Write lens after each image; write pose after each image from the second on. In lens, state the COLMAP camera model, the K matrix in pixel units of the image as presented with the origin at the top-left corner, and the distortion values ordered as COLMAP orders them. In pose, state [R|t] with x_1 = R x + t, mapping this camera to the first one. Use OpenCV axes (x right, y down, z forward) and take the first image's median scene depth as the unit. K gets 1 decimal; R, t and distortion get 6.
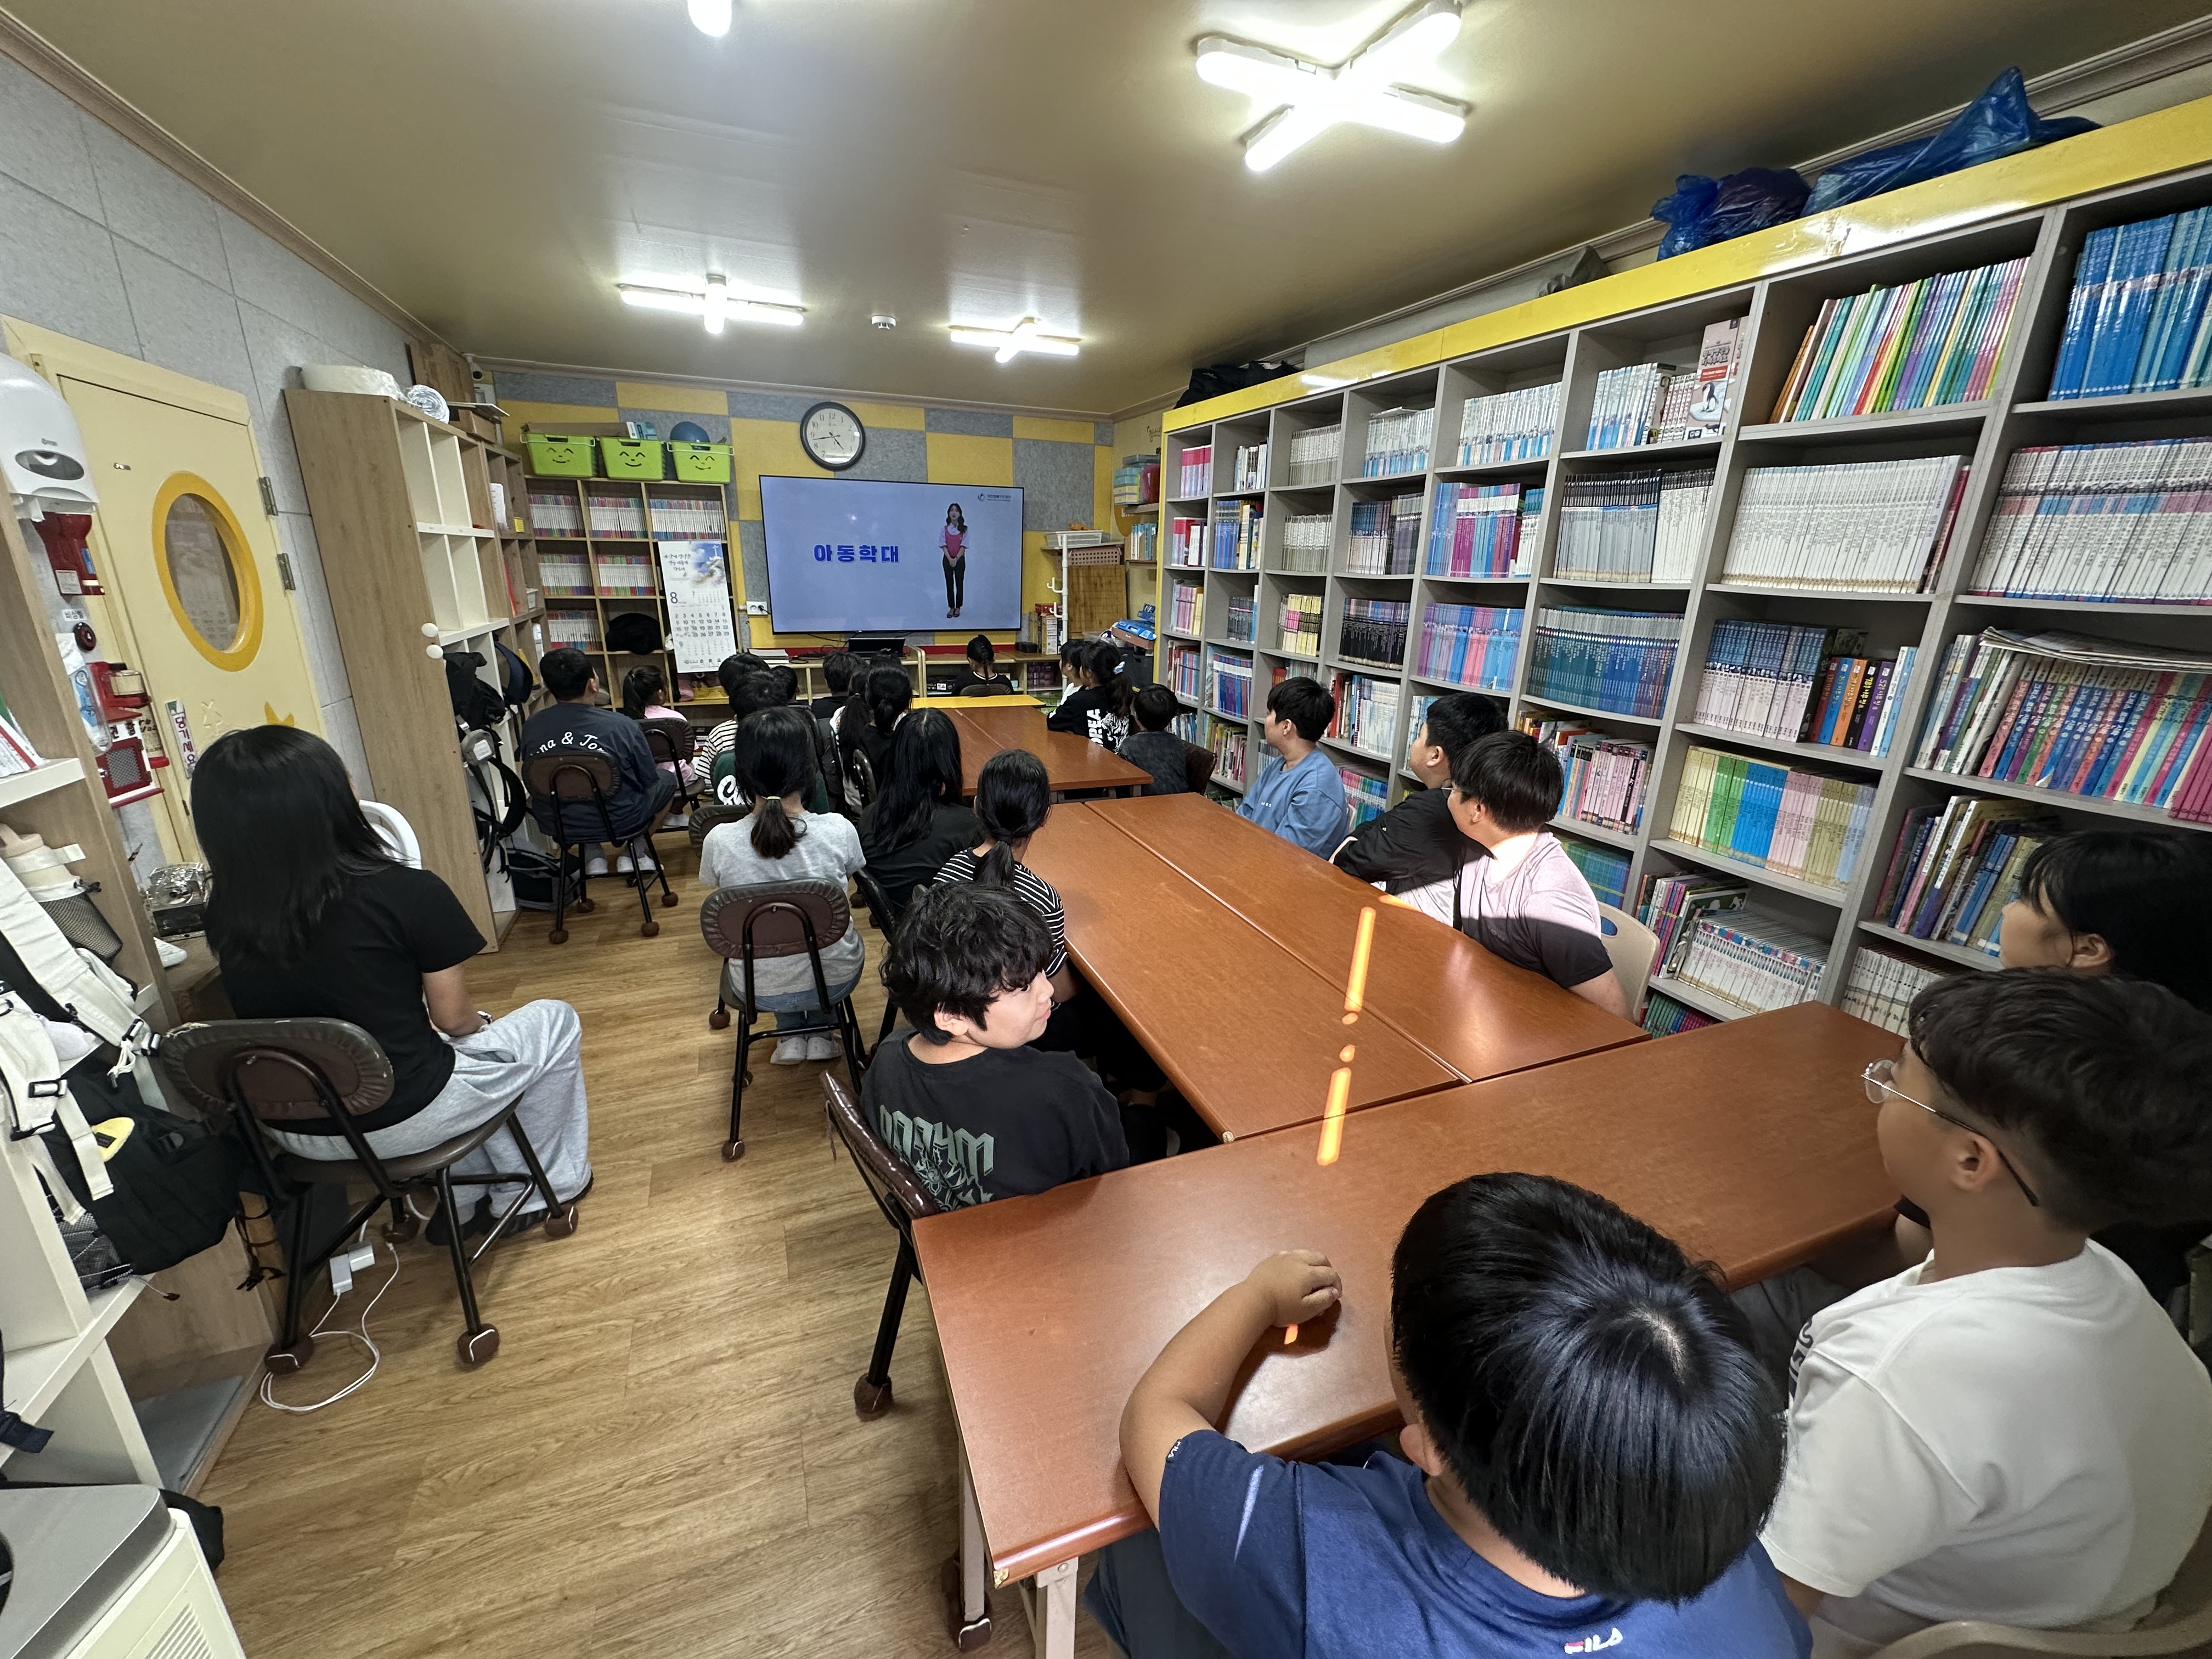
lens RADIAL K [[871.7, 0, 1106.0], [0, 871.7, 829.5], [0, 0, 1]] dist [-0.001325, 0.000125]
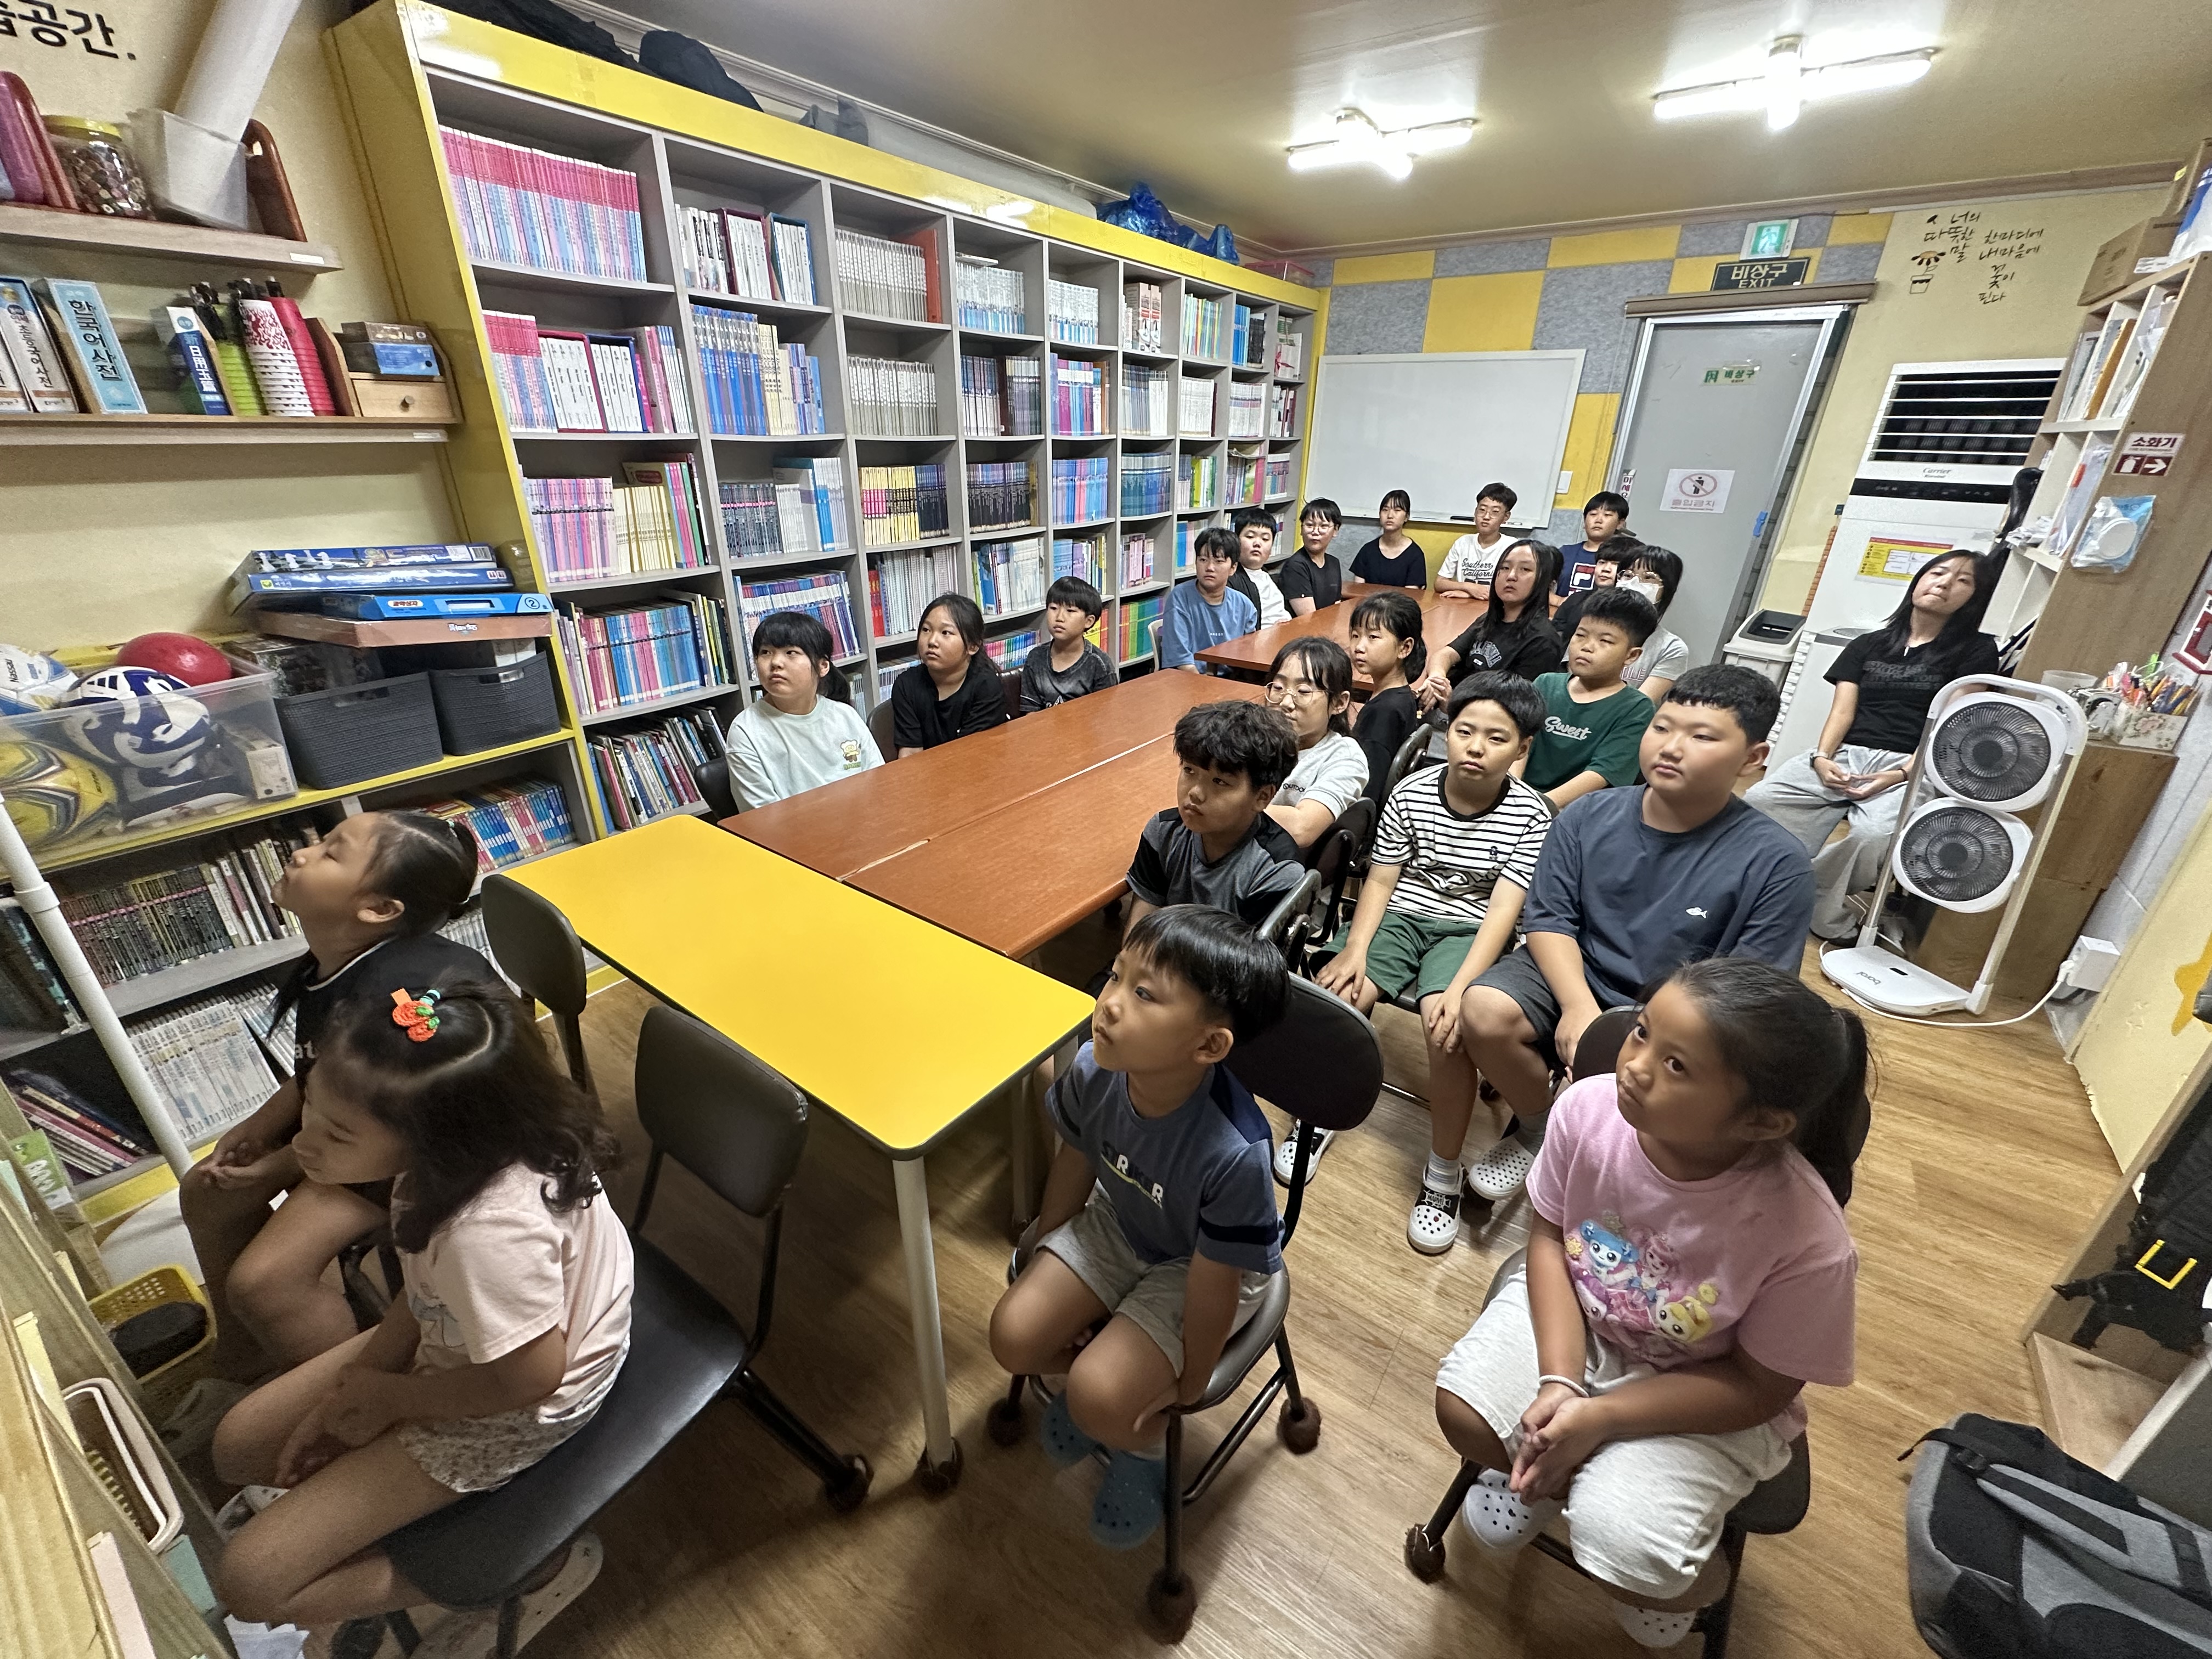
lens RADIAL K [[885.2, 0, 1105.0], [0, 885.2, 832.3], [0, 0, 1]] dist [-0.001751, 0.000148]
pose [[-0.532740, -0.374563, 0.758874, -0.950669], [0.228414, 0.799798, 0.555112, -0.630666], [-0.814871, 0.469068, -0.340530, 1.981072]]
